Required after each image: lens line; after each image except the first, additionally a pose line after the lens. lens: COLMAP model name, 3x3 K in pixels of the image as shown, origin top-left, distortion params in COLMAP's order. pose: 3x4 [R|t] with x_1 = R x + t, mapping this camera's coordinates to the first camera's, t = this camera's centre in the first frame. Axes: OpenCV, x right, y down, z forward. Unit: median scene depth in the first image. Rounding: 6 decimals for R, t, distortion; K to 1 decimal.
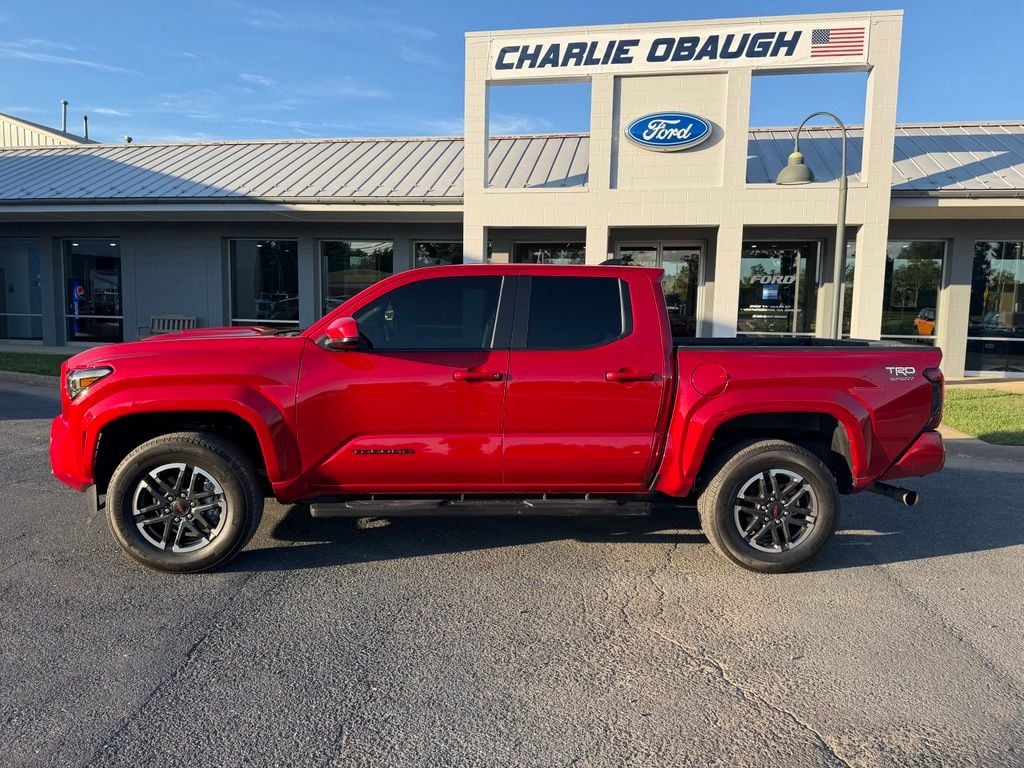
lens RADIAL K [[736.3, 0, 522.4], [0, 736.3, 385.5], [0, 0, 1]] dist [0.037751, -0.036177]
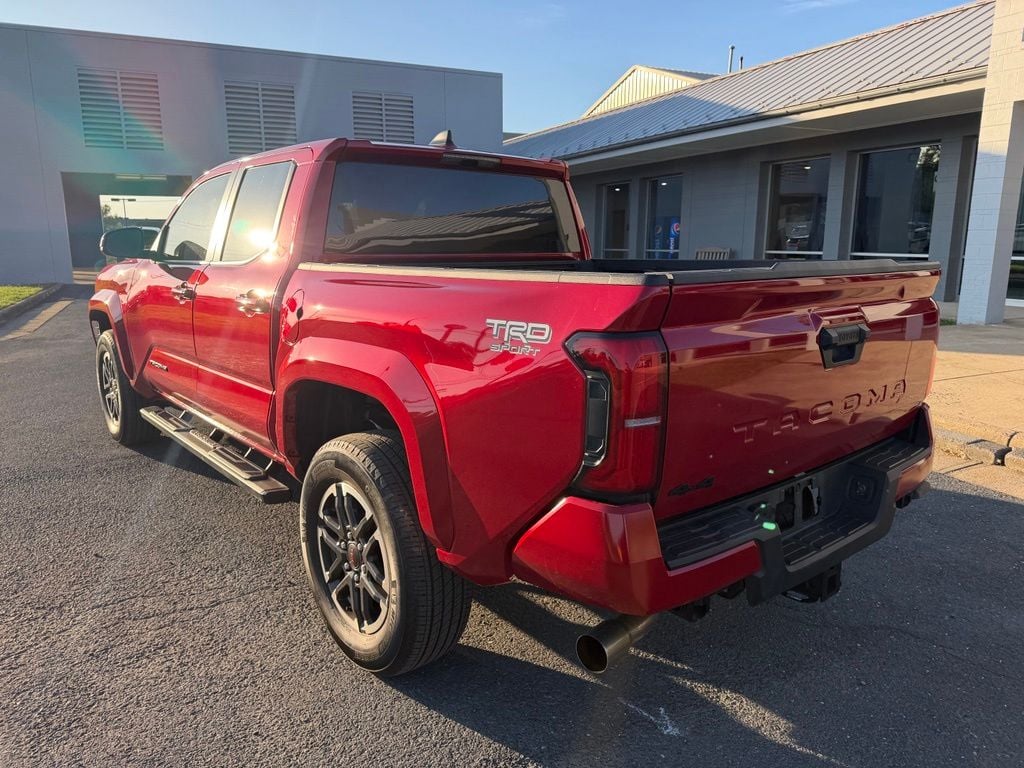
lens RADIAL K [[749.2, 0, 507.8], [0, 749.2, 387.6], [0, 0, 1]] dist [0.002099, -0.004584]
pose [[0.570724, 0.142246, -0.808727, 0.248252], [-0.074367, 0.989788, 0.121611, -0.011333], [0.817767, -0.009264, 0.575475, 0.221478]]
